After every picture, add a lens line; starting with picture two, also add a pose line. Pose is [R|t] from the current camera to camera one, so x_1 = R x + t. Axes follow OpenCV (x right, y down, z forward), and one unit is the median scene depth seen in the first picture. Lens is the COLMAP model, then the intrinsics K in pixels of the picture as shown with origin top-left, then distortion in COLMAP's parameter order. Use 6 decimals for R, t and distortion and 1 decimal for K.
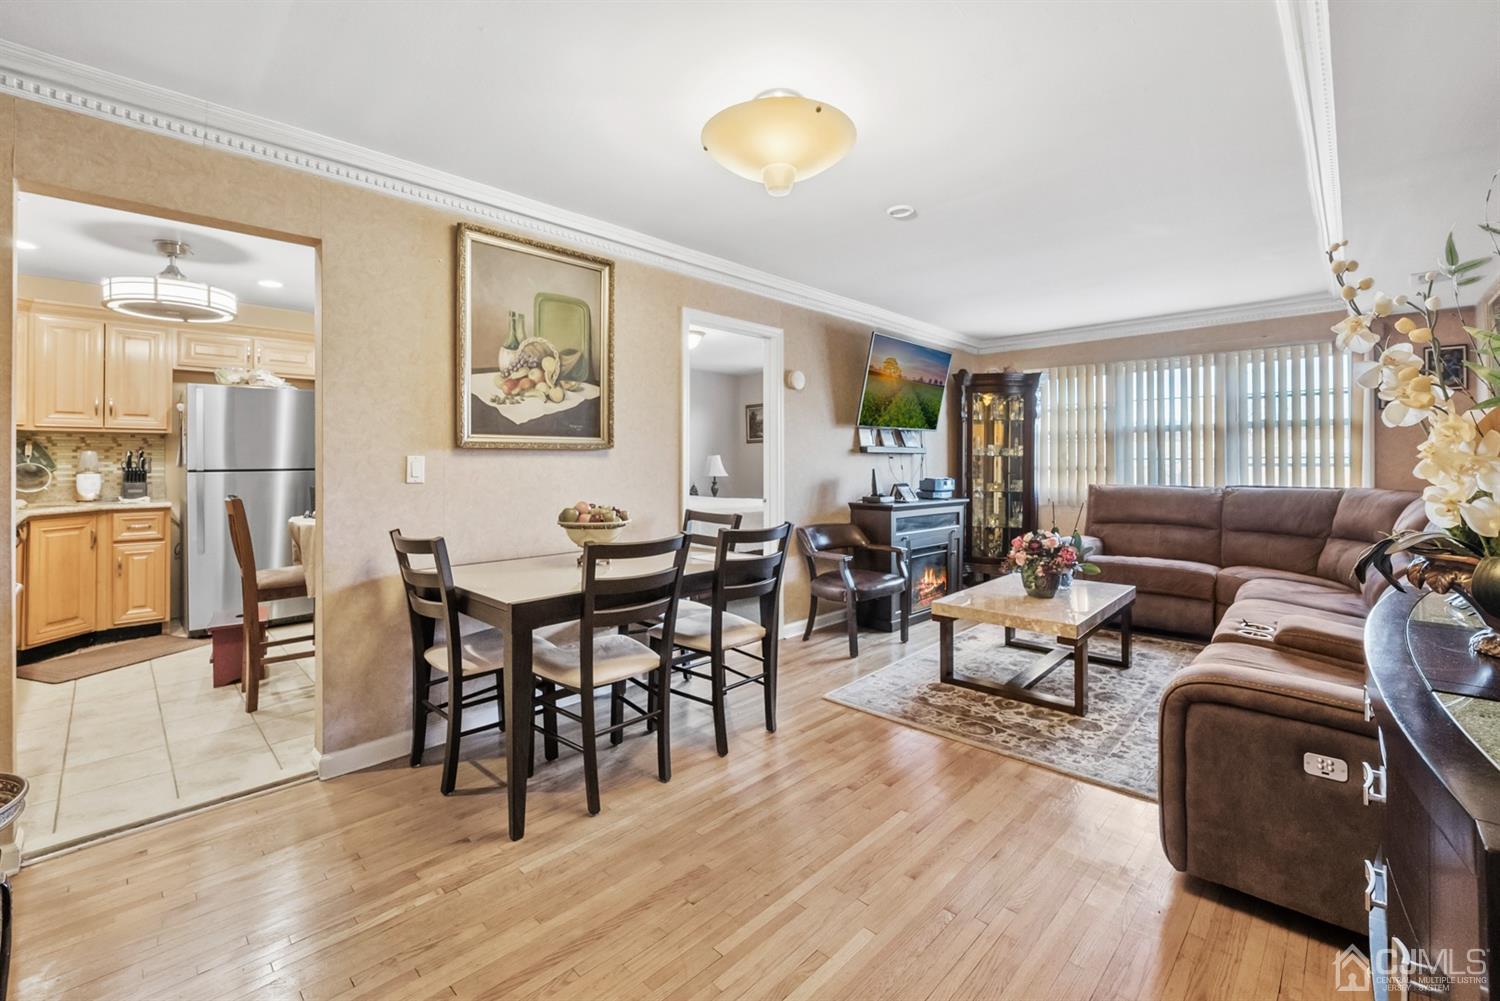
lens RADIAL K [[634.4, 0, 744.7], [0, 634.4, 454.4], [0, 0, 1]] dist [-0.009667, -0.000170]
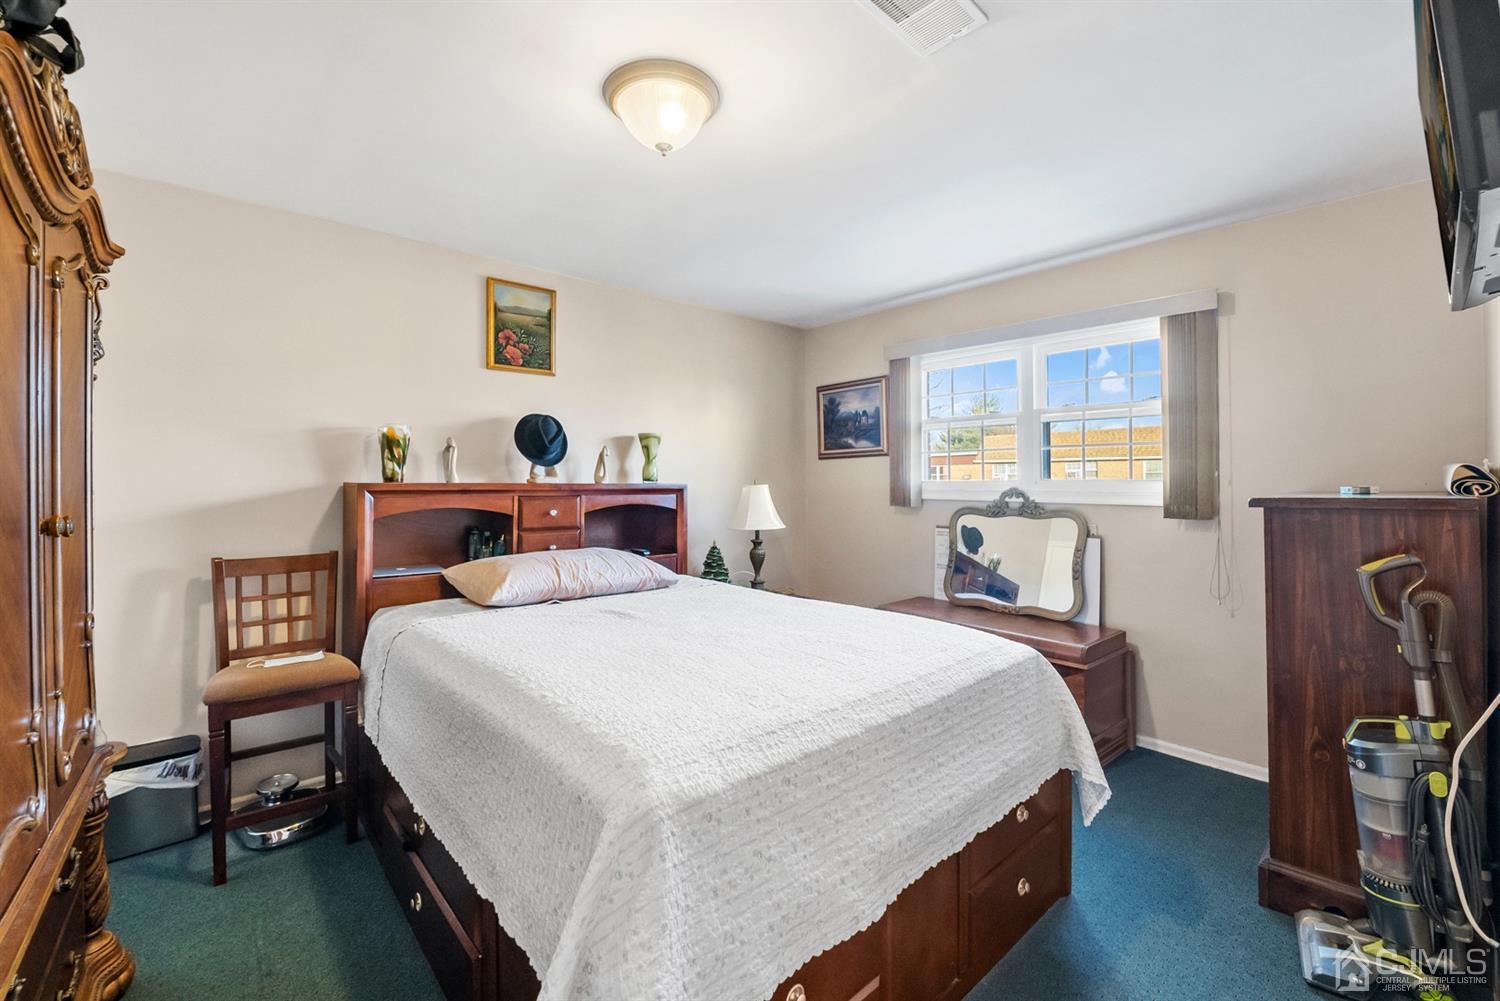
lens RADIAL K [[623.5, 0, 758.6], [0, 623.5, 477.0], [0, 0, 1]] dist [-0.000826, -0.000040]
pose [[0.998552, -0.005600, -0.053502, -0.049817], [0.005770, 0.999979, 0.003024, -0.013220], [0.053483, -0.003329, 0.998563, 1.262946]]
